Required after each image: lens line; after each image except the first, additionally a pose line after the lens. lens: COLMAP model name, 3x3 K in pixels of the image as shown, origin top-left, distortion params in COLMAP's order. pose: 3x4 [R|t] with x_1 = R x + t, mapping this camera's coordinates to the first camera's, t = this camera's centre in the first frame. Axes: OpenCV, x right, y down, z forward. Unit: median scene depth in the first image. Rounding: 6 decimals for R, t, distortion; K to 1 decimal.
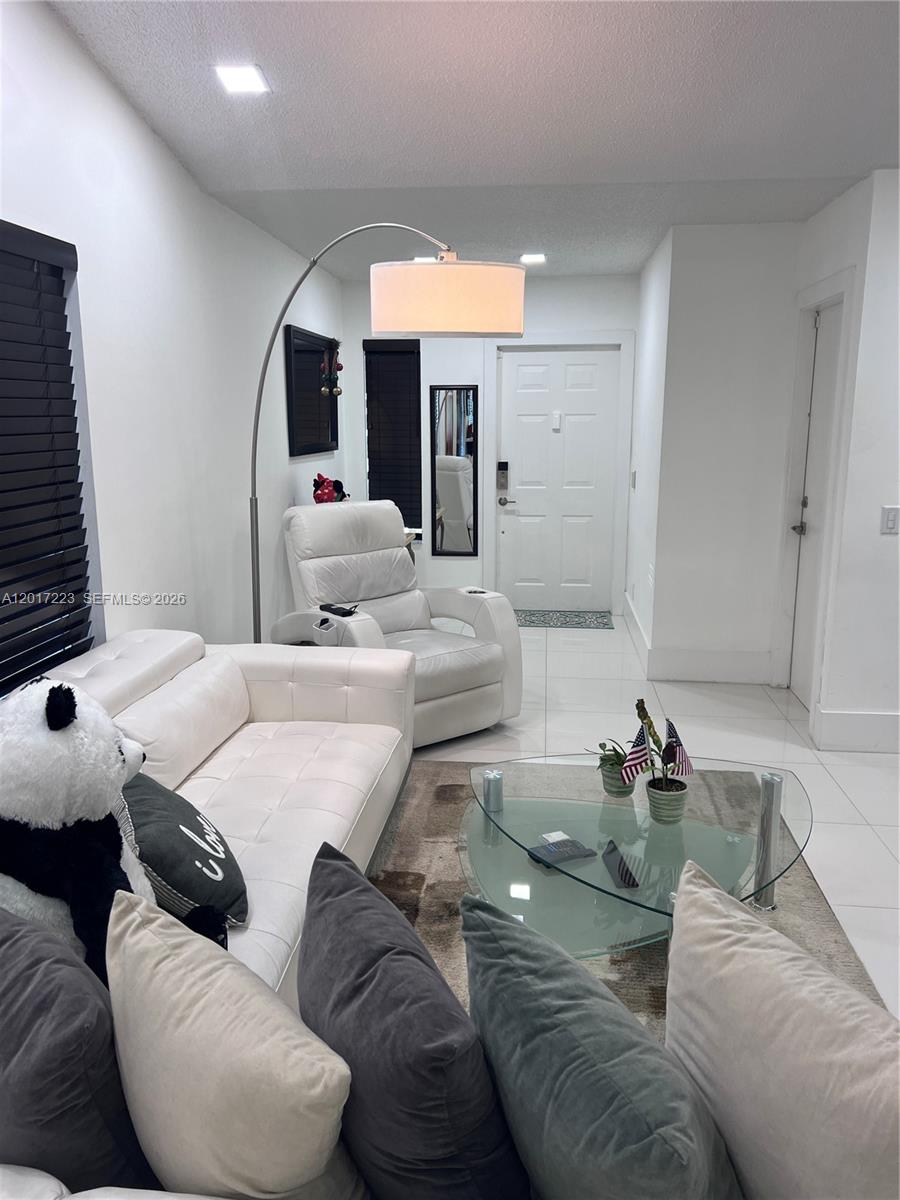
lens RADIAL K [[905.2, 0, 447.2], [0, 905.2, 597.0], [0, 0, 1]] dist [0.052261, -0.064003]
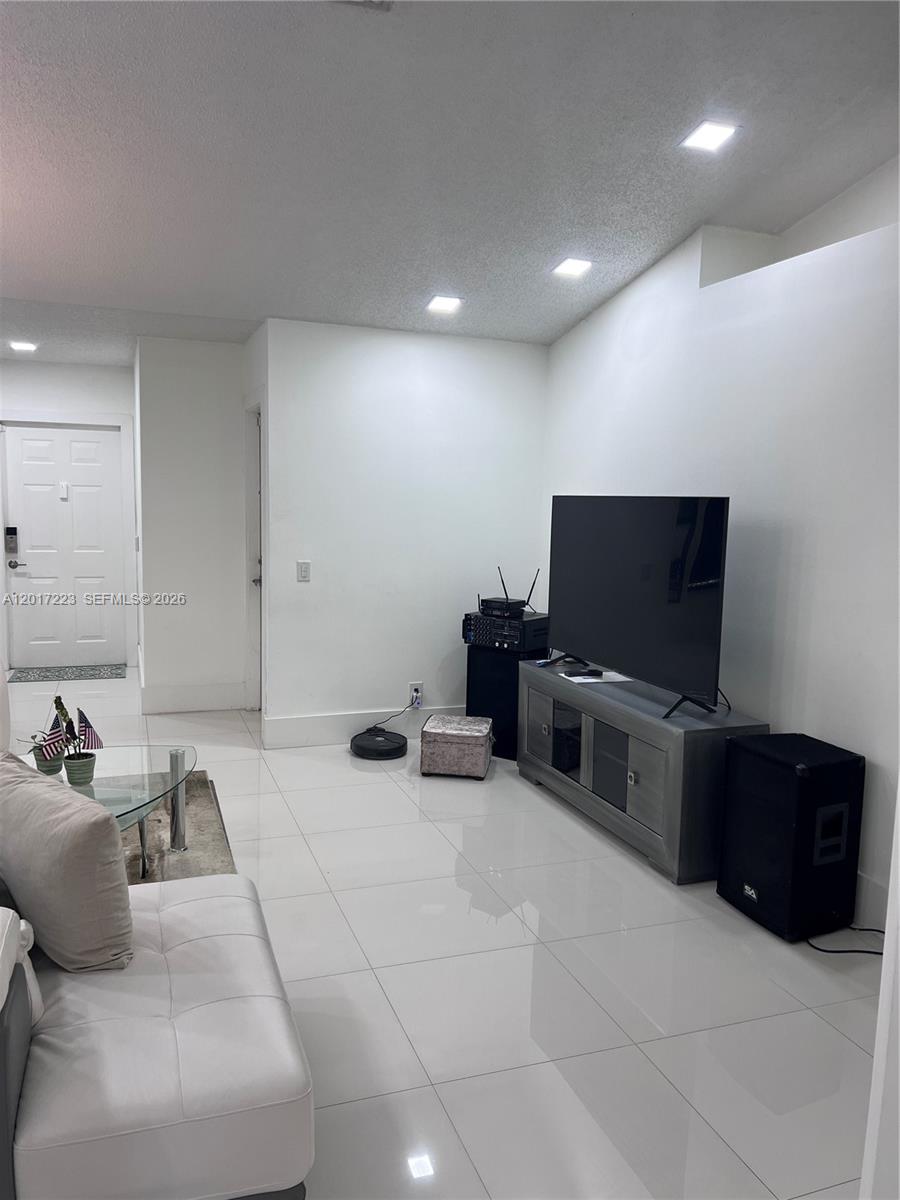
lens RADIAL K [[905.2, 0, 450.4], [0, 905.2, 604.4], [0, 0, 1]] dist [0.052261, -0.064003]
pose [[0.897718, -0.027706, 0.439699, 0.072907], [0.058532, 0.996674, -0.056701, 0.044423], [-0.436666, 0.076637, 0.896353, -0.246766]]
